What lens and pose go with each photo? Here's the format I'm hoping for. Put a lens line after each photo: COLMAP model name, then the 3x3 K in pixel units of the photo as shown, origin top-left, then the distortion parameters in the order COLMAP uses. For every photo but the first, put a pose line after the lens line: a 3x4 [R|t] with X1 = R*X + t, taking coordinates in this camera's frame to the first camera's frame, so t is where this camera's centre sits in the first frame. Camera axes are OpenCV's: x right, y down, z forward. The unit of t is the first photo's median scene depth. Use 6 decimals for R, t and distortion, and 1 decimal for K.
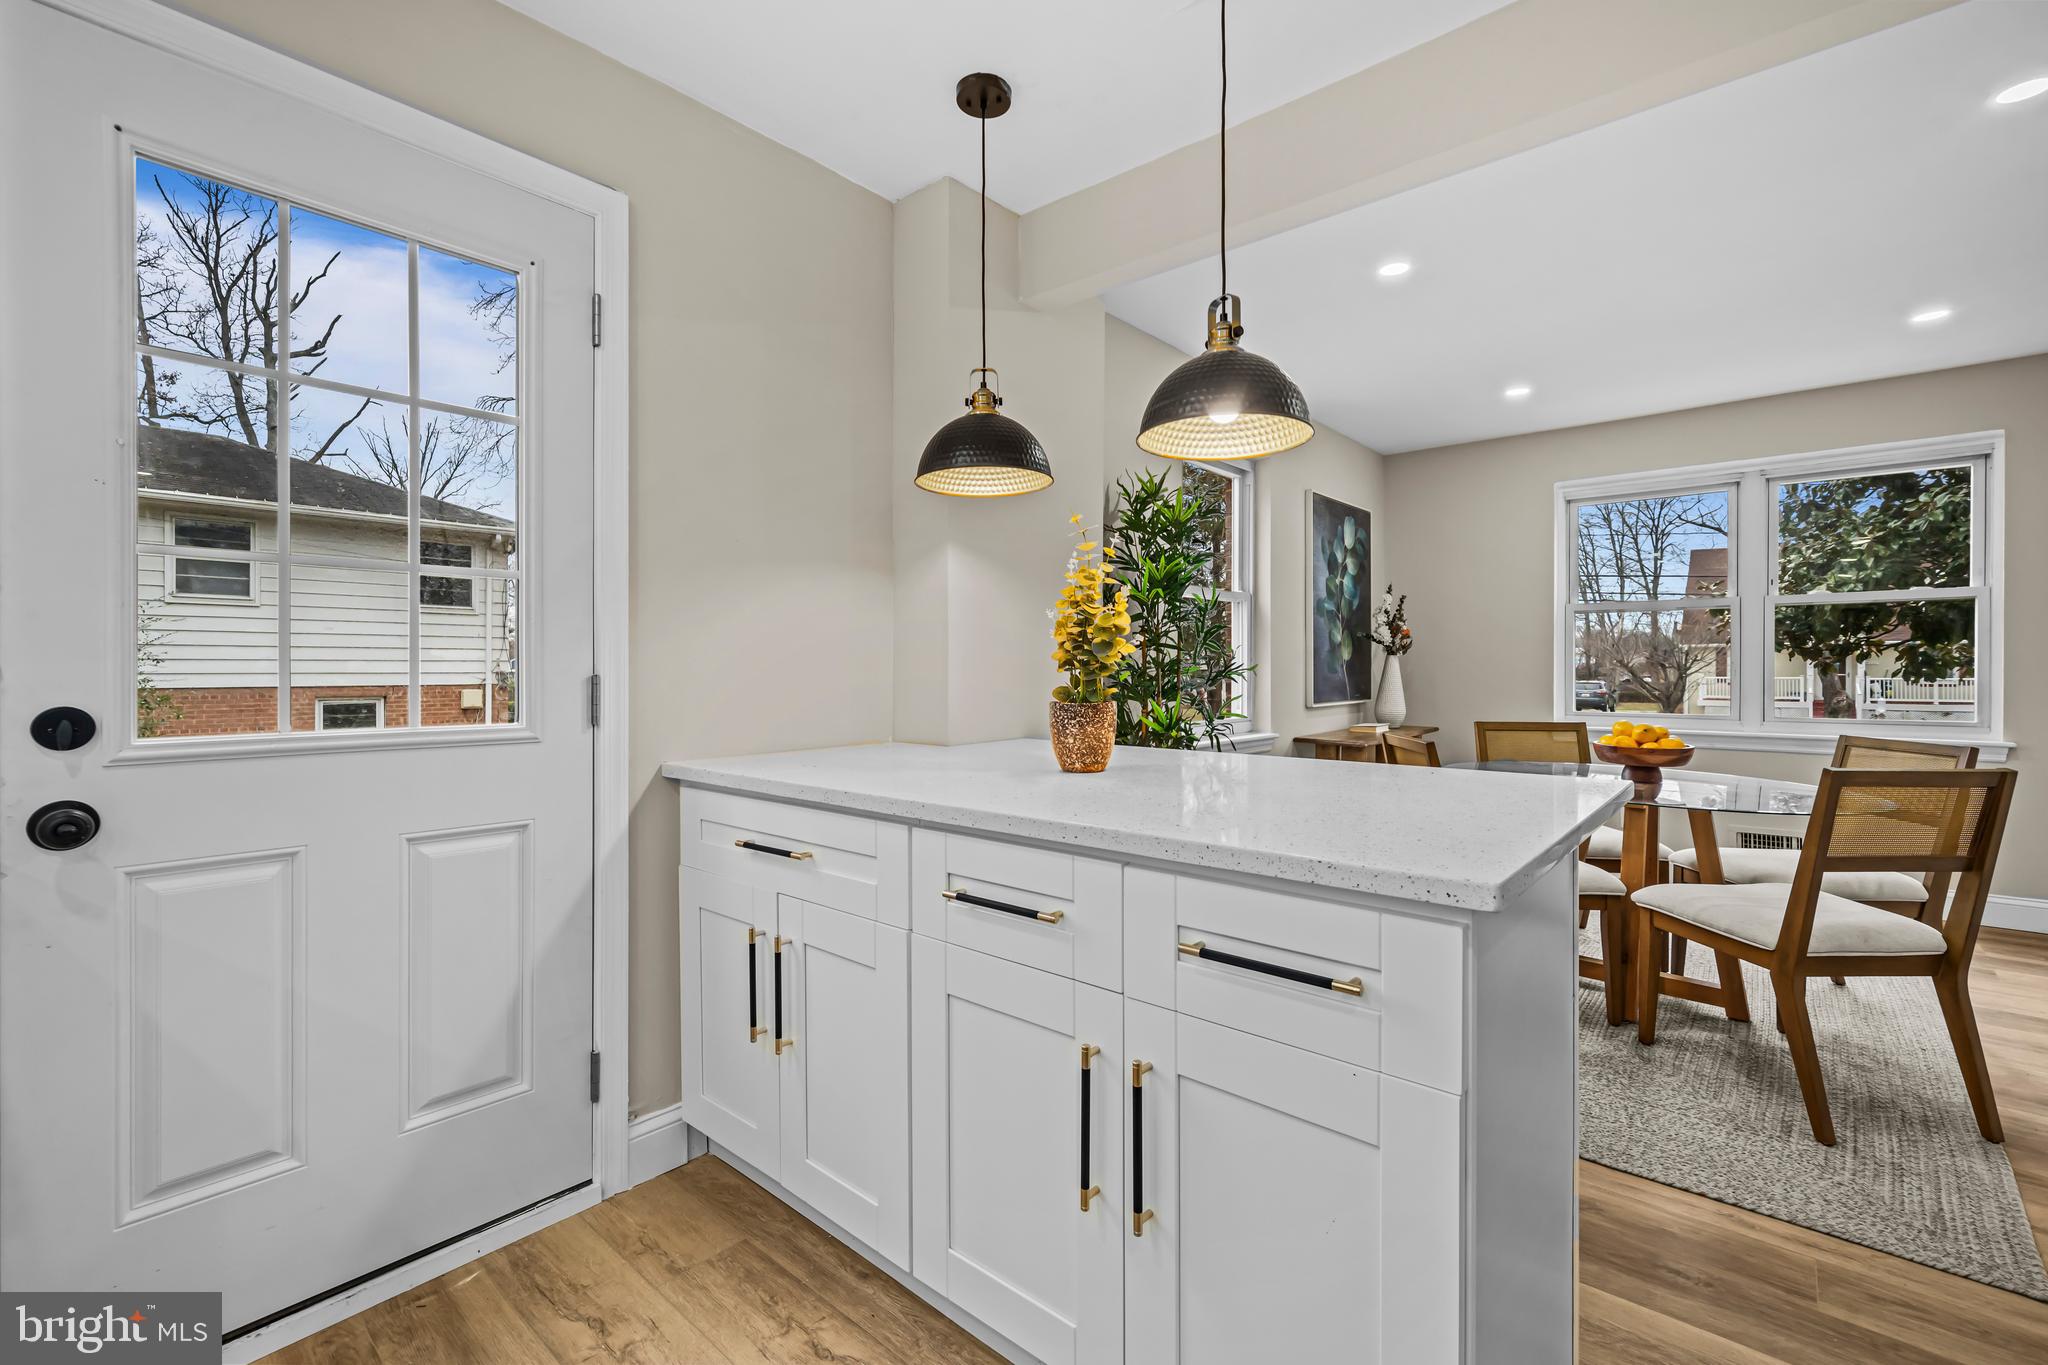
lens RADIAL K [[878.1, 0, 1023.1], [0, 878.1, 671.7], [0, 0, 1]] dist [0.001126, -0.000277]
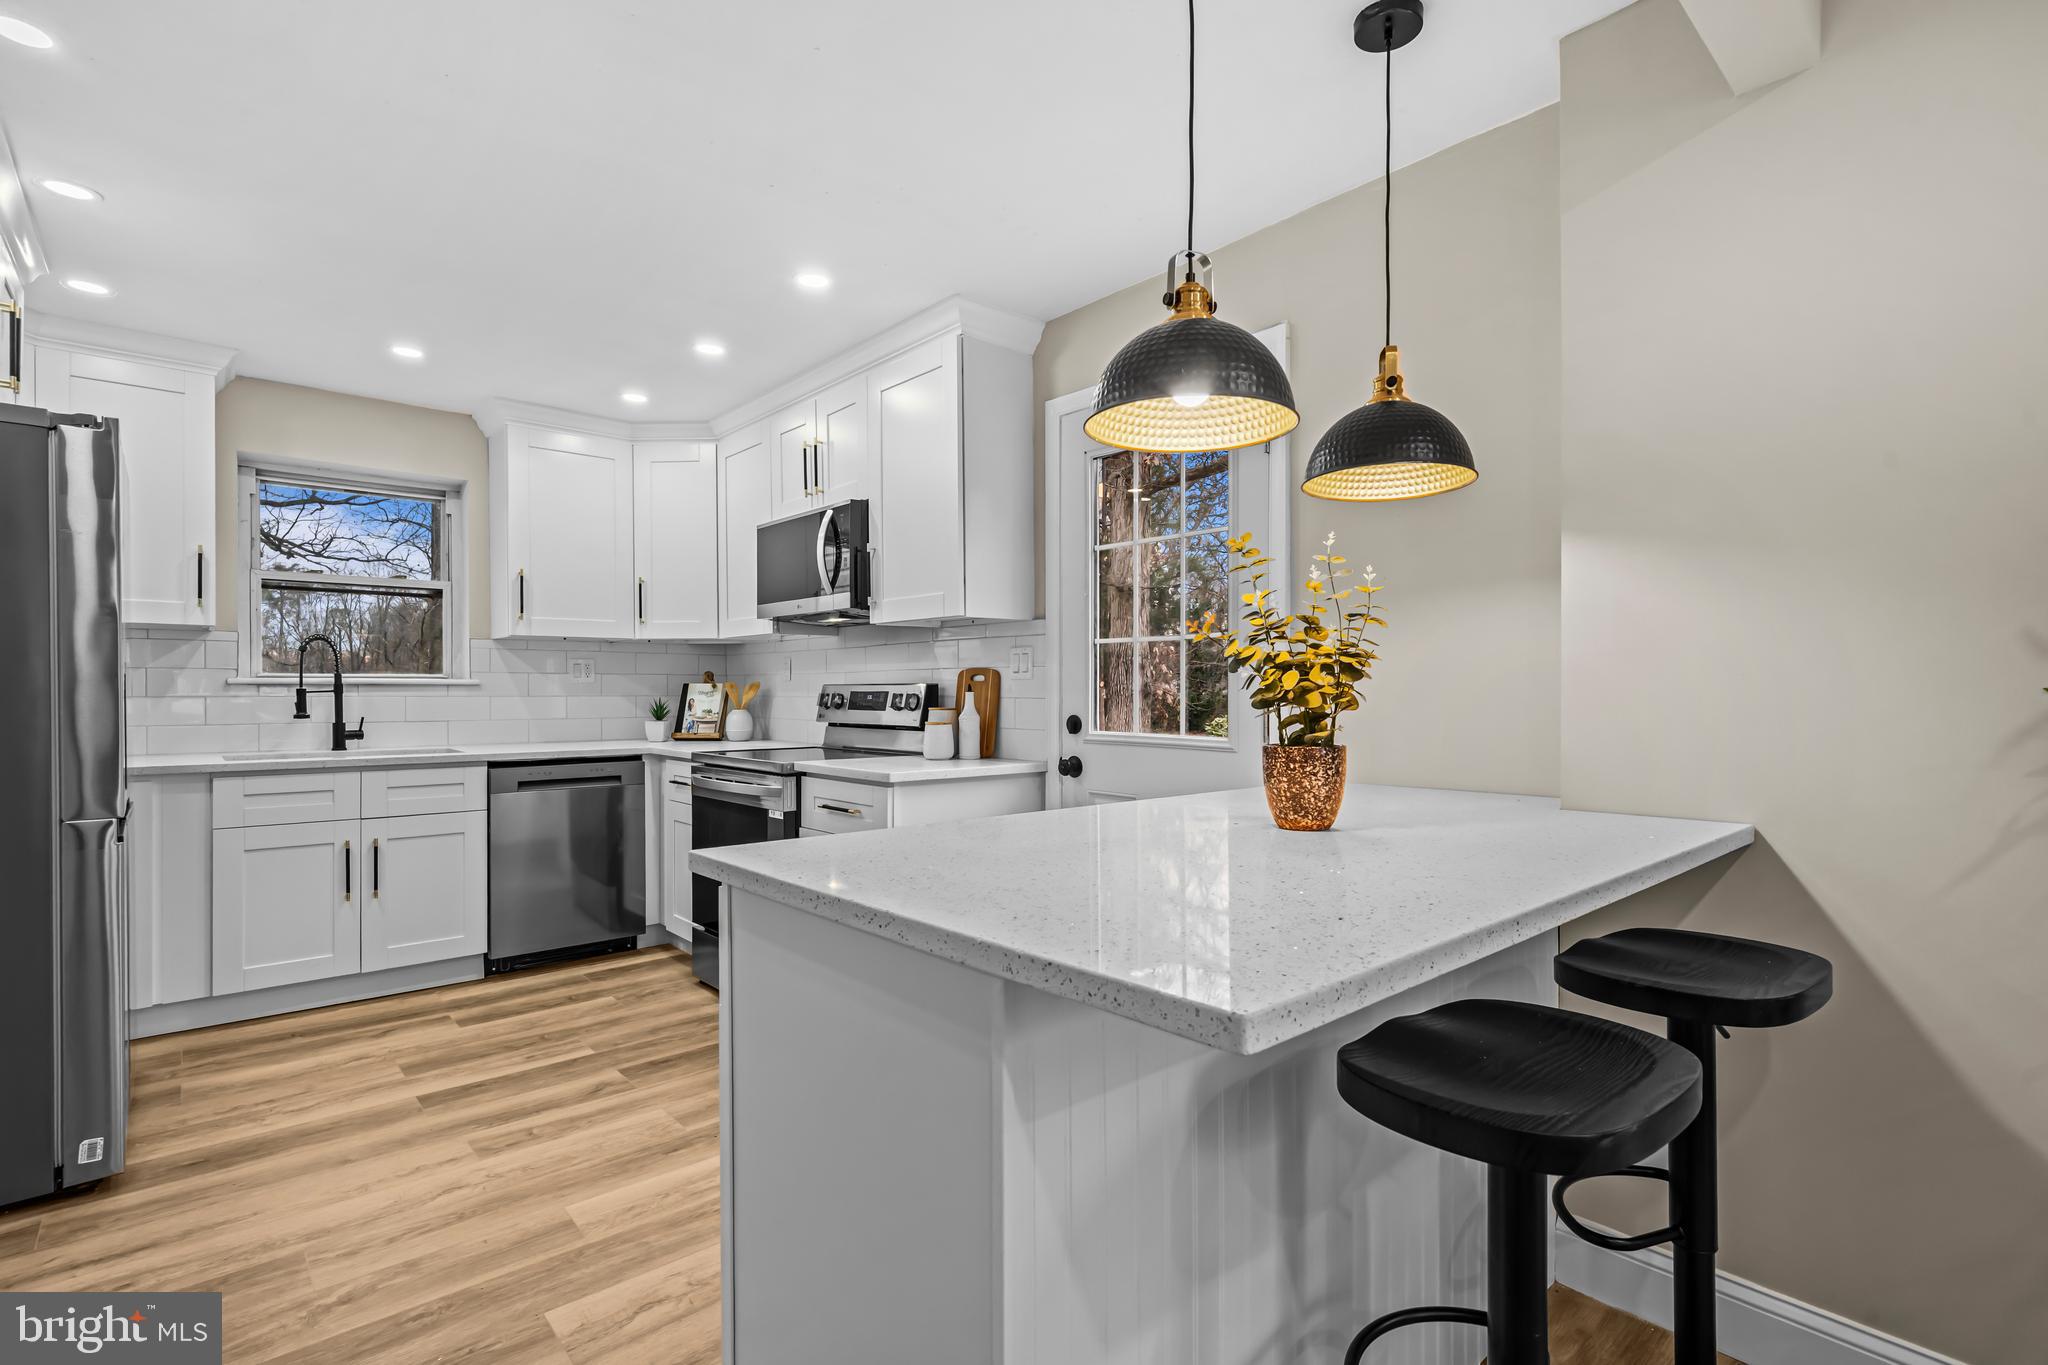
lens RADIAL K [[951.2, 0, 1025.6], [0, 951.2, 692.6], [0, 0, 1]] dist [-0.001143, 0.000236]
pose [[-0.126559, 0.000369, -0.991959, 0.411475], [-0.004975, 0.999987, 0.001007, -0.006019], [0.991947, 0.005063, -0.126556, 0.352712]]
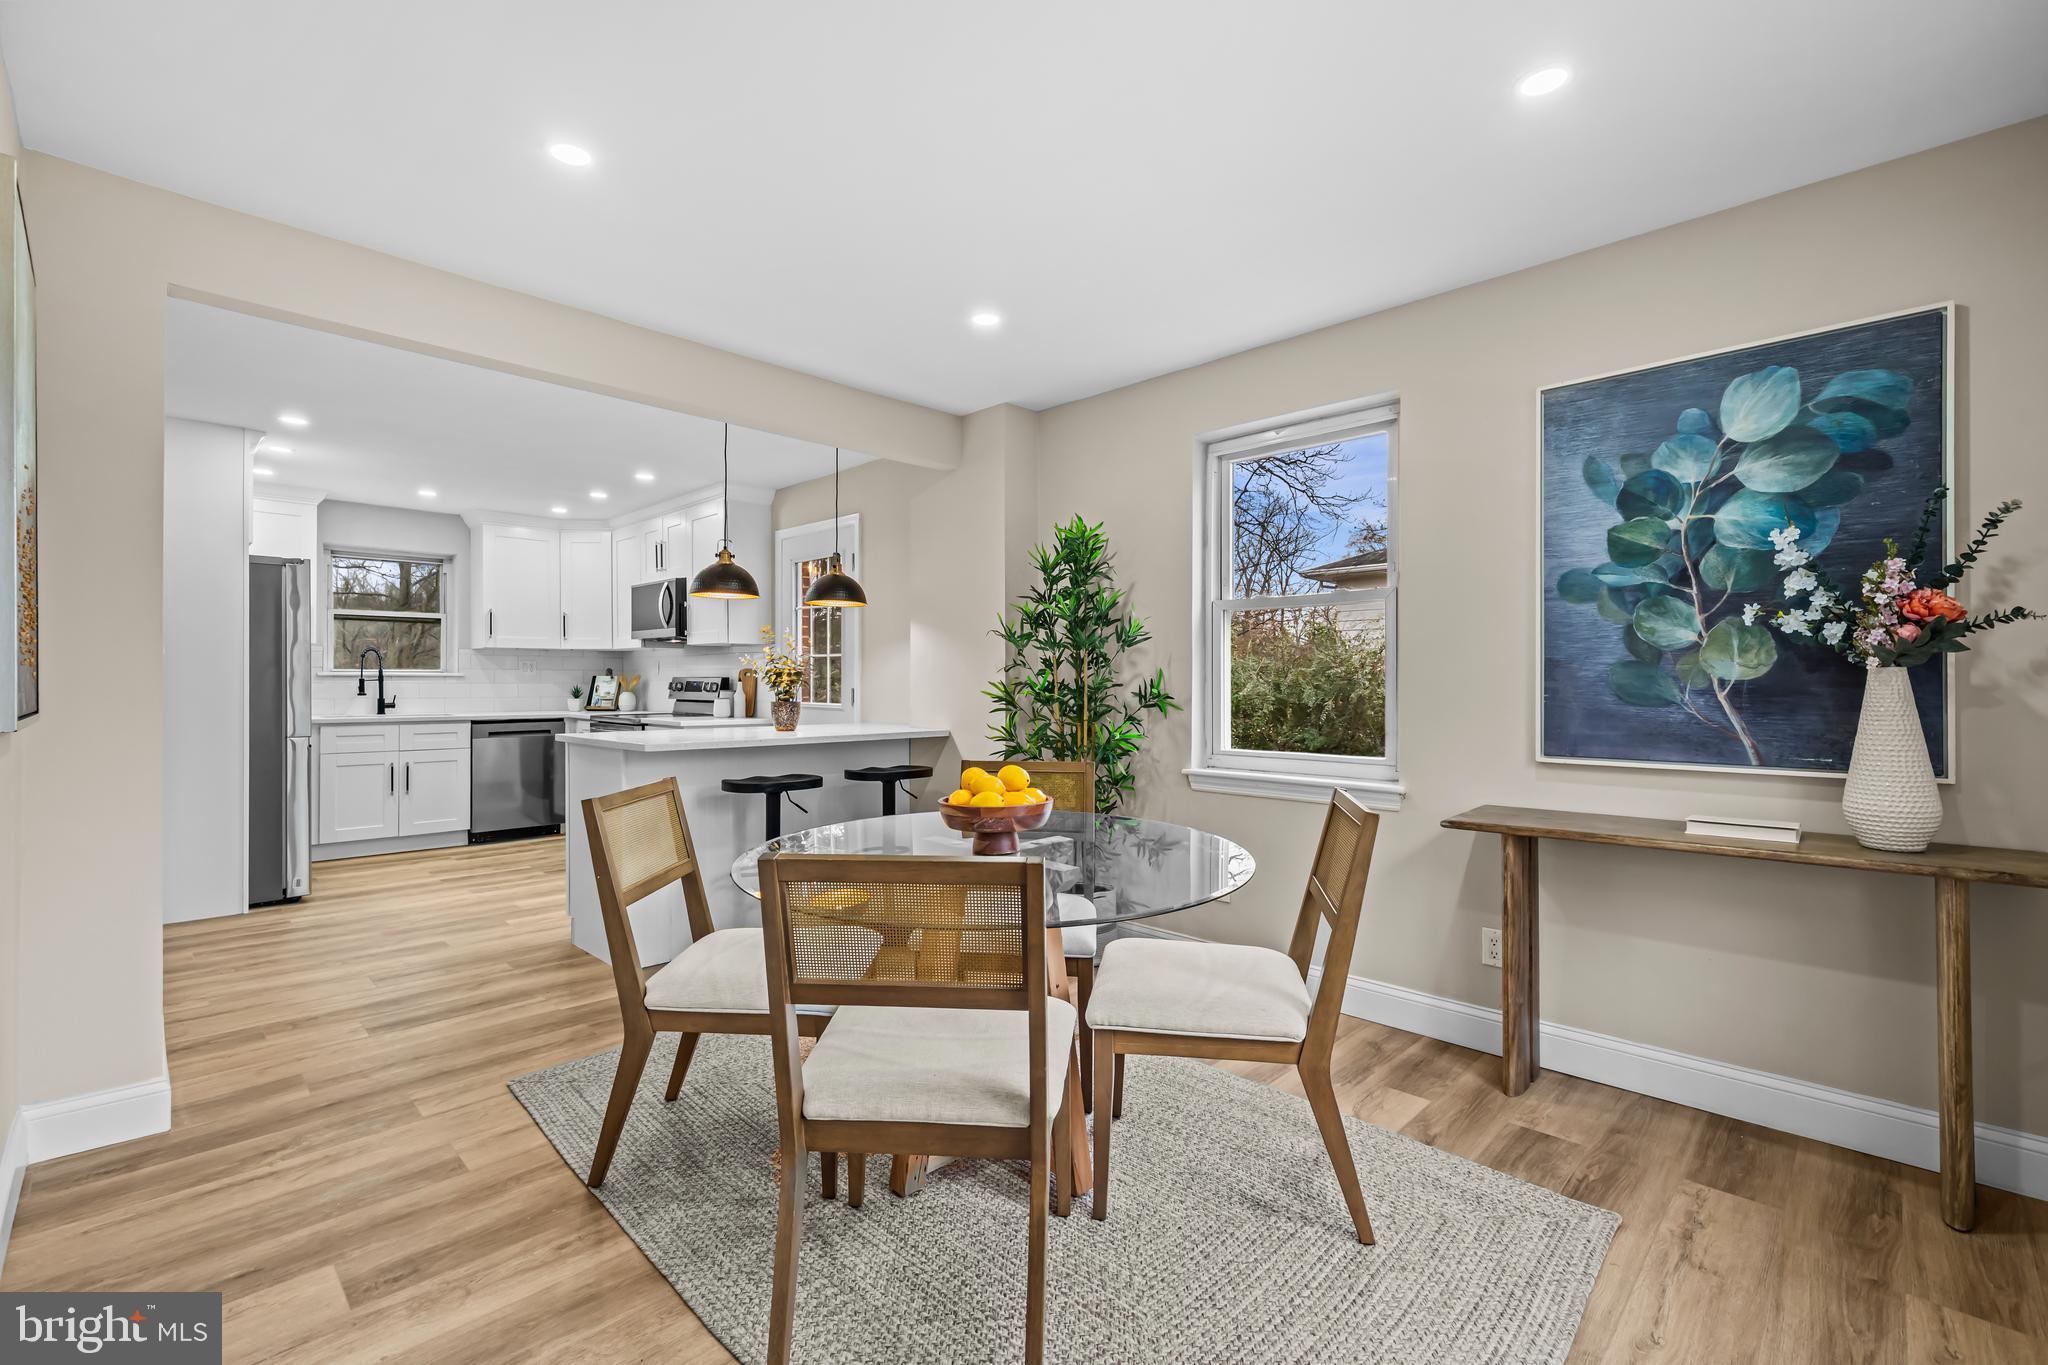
lens RADIAL K [[886.0, 0, 1024.0], [0, 886.0, 682.5], [0, 0, 1]] dist [-0.000713, -0.000164]
pose [[-0.061621, 0.000351, -0.998100, 0.986216], [-0.009179, 0.999957, 0.000918, -0.010137], [0.998057, 0.009218, -0.061615, 0.735141]]
